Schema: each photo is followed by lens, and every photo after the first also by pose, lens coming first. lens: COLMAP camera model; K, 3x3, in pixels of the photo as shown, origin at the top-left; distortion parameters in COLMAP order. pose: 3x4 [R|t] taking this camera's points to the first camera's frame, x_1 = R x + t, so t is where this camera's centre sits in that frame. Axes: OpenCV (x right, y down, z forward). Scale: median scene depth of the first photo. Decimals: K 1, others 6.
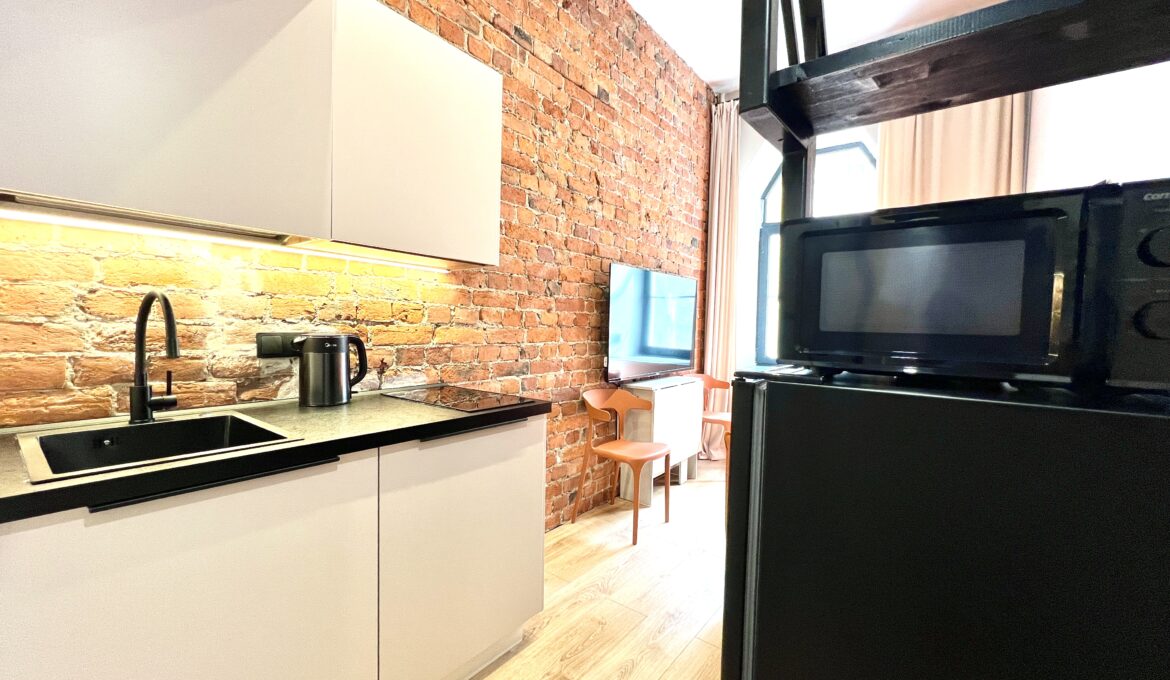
lens RADIAL K [[470.0, 0, 584.4], [0, 470.0, 343.5], [0, 0, 1]] dist [-0.002952, 0.001961]
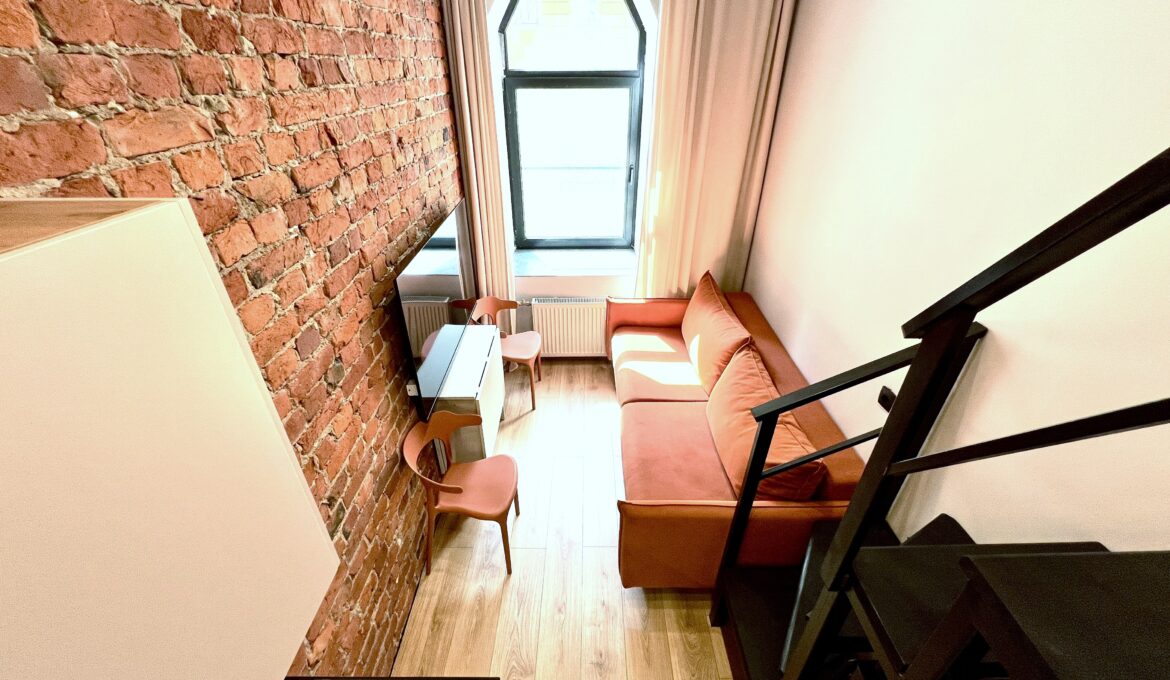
lens RADIAL K [[470.0, 0, 585.3], [0, 470.0, 346.8], [0, 0, 1]] dist [-0.002952, 0.001961]
pose [[0.789091, -0.333810, 0.515662, -0.115766], [0.037202, 0.863890, 0.502305, -0.462144], [-0.613149, -0.377181, 0.694106, 0.414023]]
